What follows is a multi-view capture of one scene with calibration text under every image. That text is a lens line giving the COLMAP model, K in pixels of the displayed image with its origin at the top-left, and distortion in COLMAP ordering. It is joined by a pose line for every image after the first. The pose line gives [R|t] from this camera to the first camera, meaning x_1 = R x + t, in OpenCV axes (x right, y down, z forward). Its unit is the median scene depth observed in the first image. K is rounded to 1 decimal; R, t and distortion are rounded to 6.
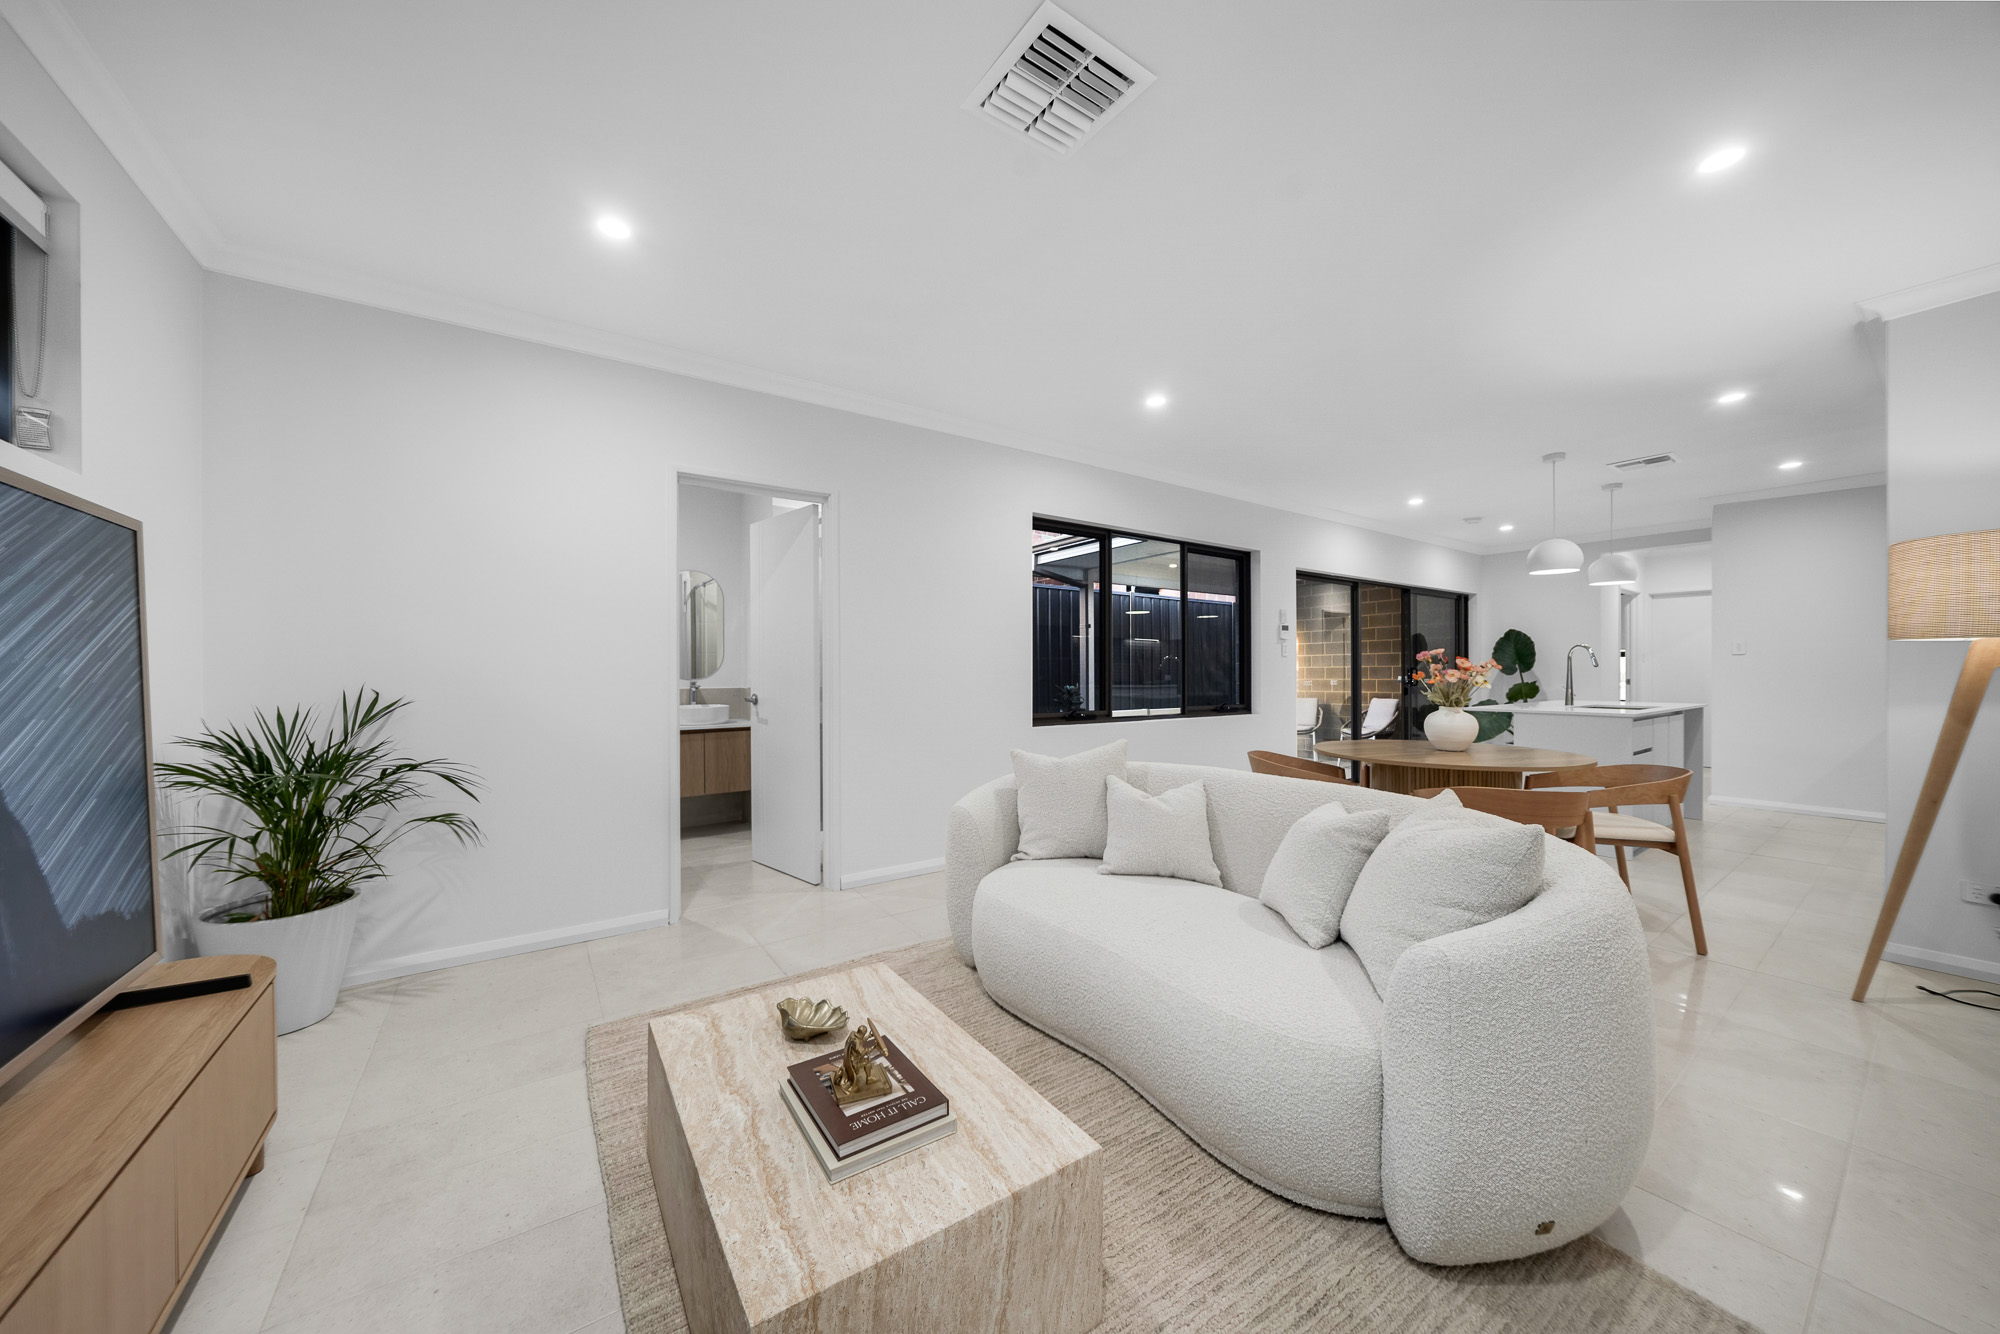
lens RADIAL K [[707.9, 0, 1000.0], [0, 707.9, 667.0], [0, 0, 1]] dist [-0.000702, -0.000045]
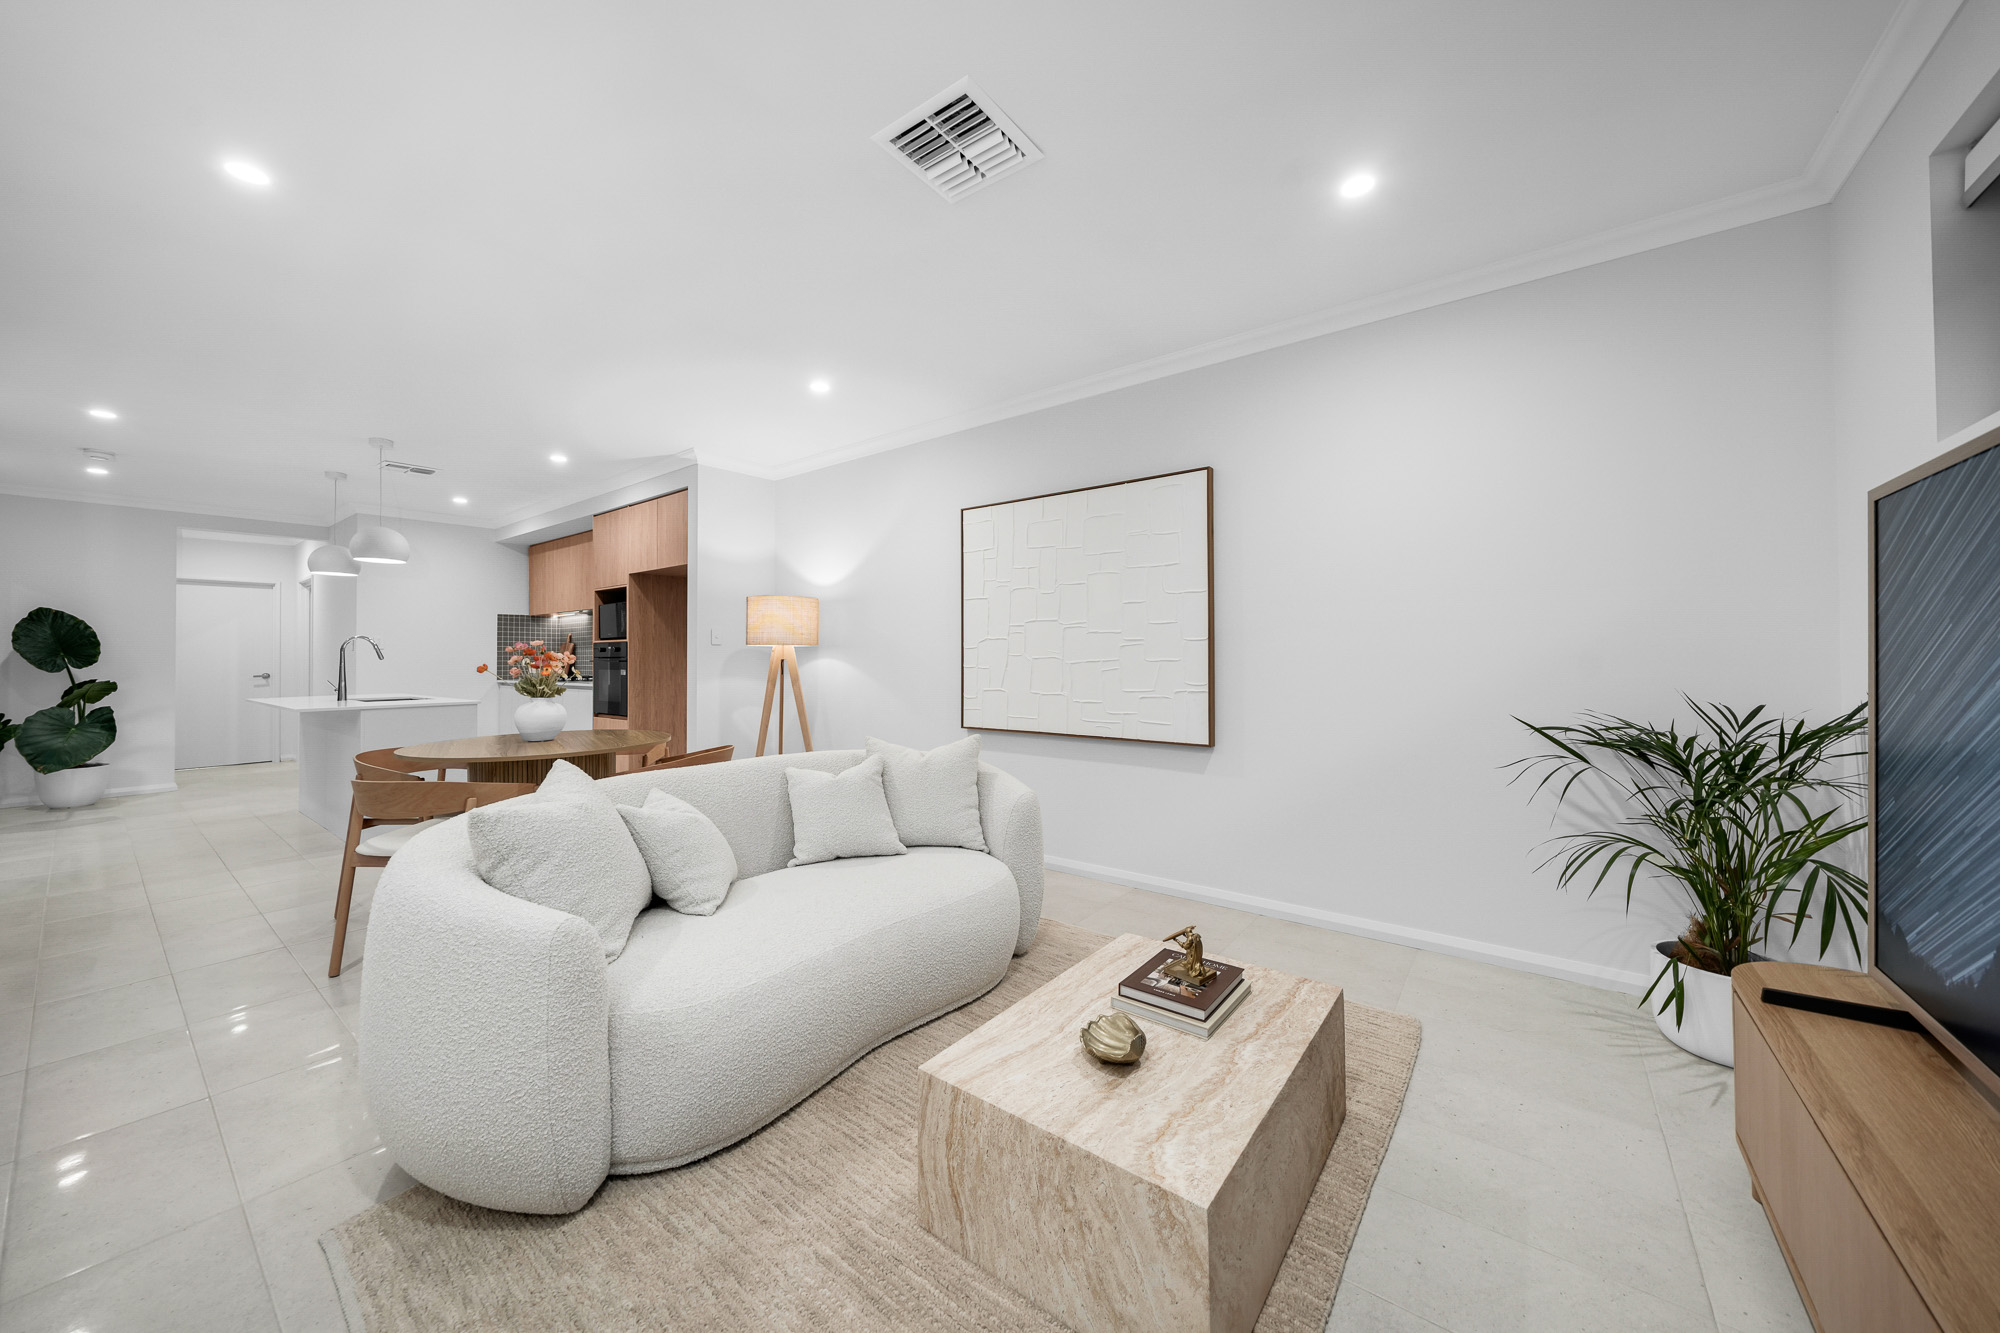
lens RADIAL K [[677.1, 0, 1002.7], [0, 677.1, 656.4], [0, 0, 1]] dist [-0.000052, -0.000086]
pose [[-0.308248, 0.004407, 0.951296, -1.035511], [0.002864, 0.999989, -0.003704, 0.003159], [-0.951302, 0.001582, -0.308257, 1.379760]]
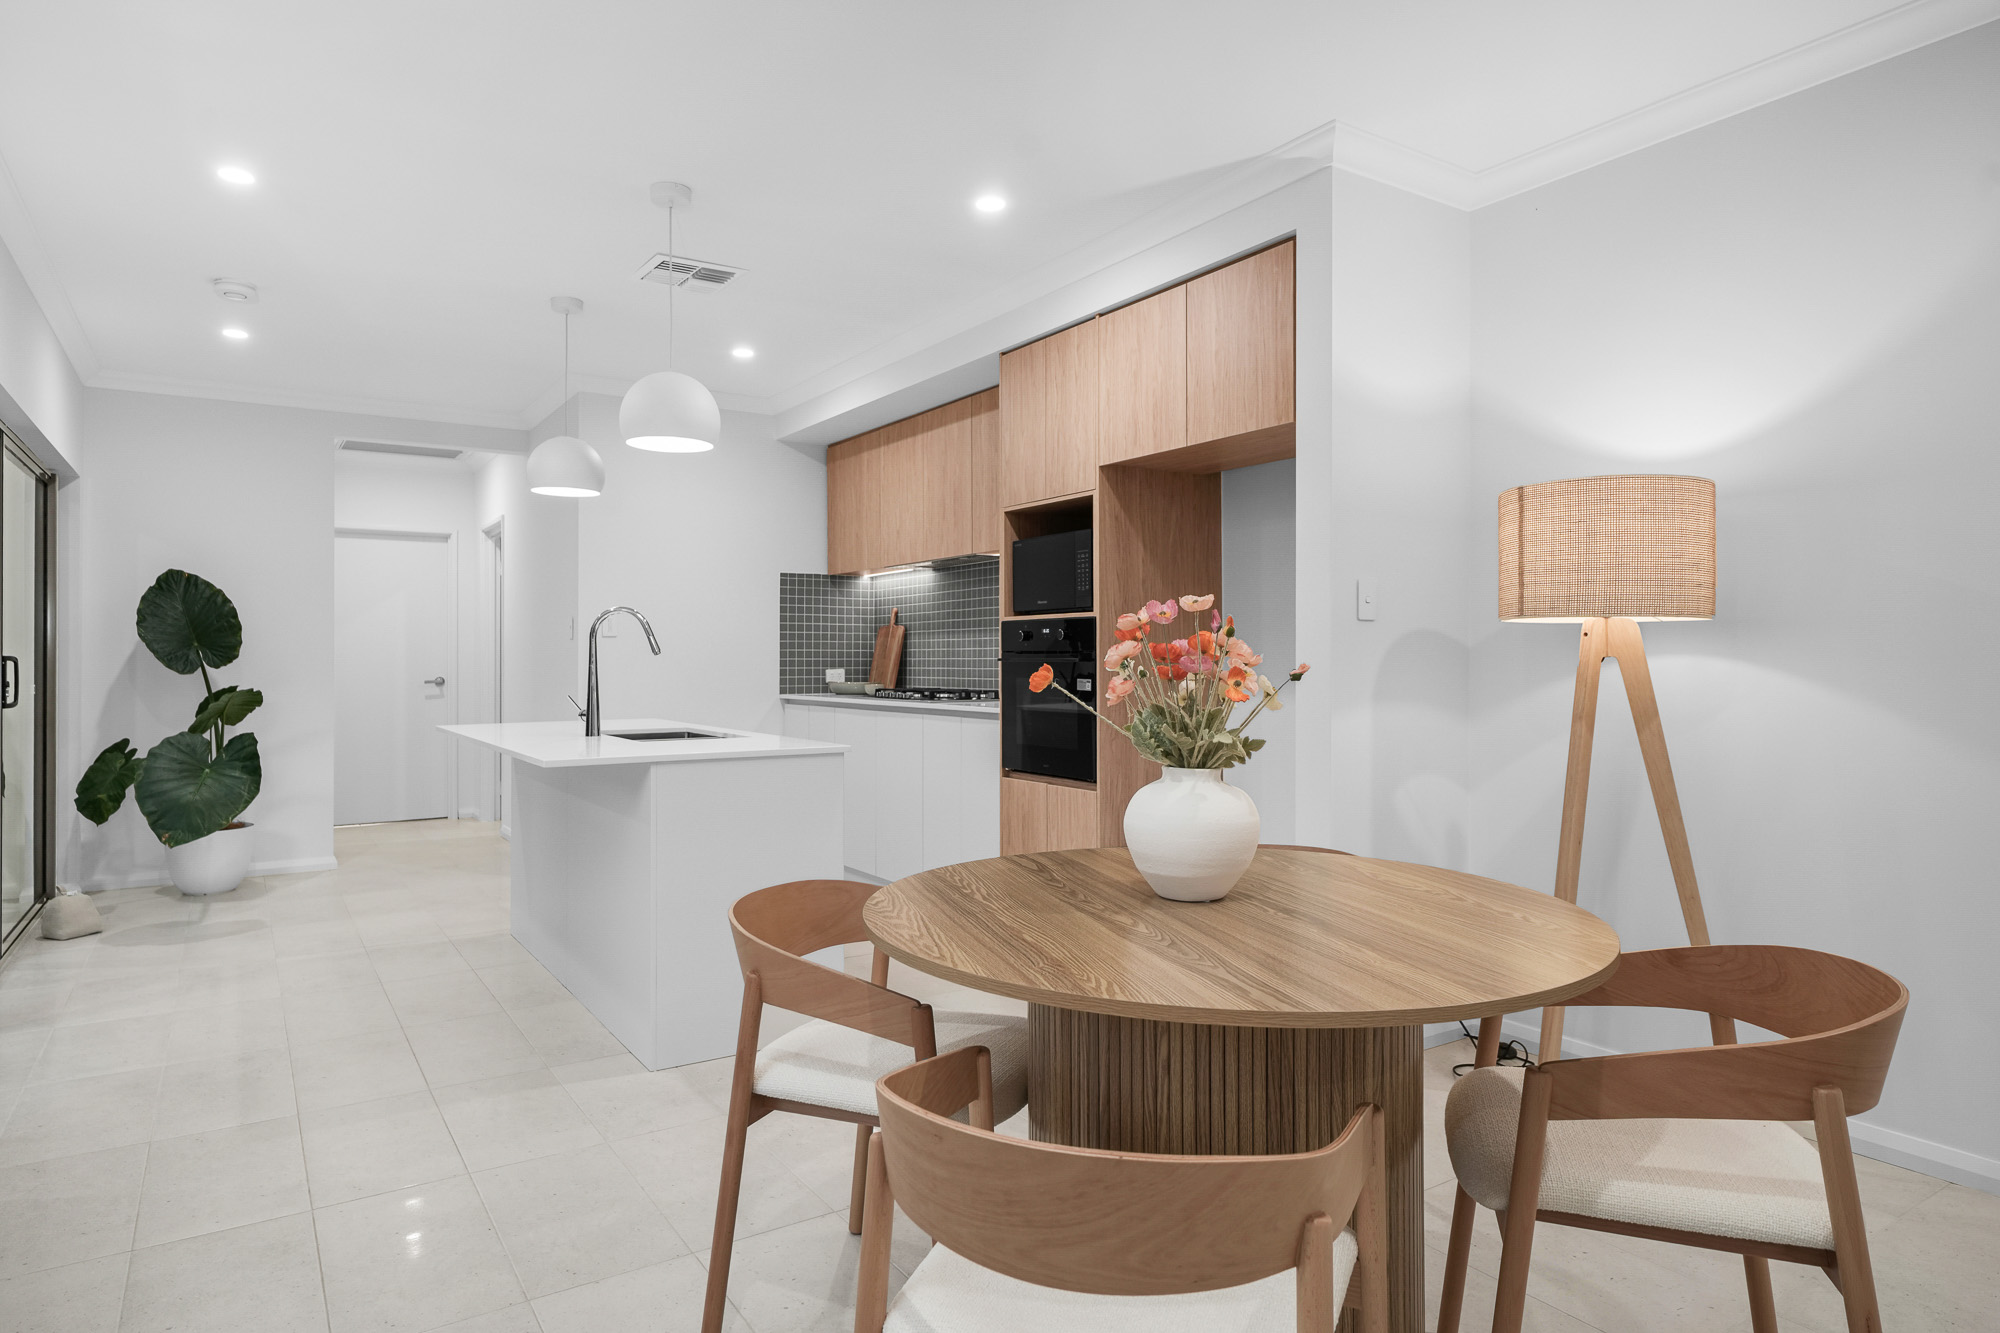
lens RADIAL K [[1048.7, 0, 1000.0], [0, 1048.7, 666.5], [0, 0, 1]] dist [-0.002835, -0.000122]
pose [[-0.004367, -0.006160, 0.999971, 0.321661], [-0.001708, 0.999980, 0.006153, 0.008985], [-0.999989, -0.001681, -0.004377, 2.297248]]
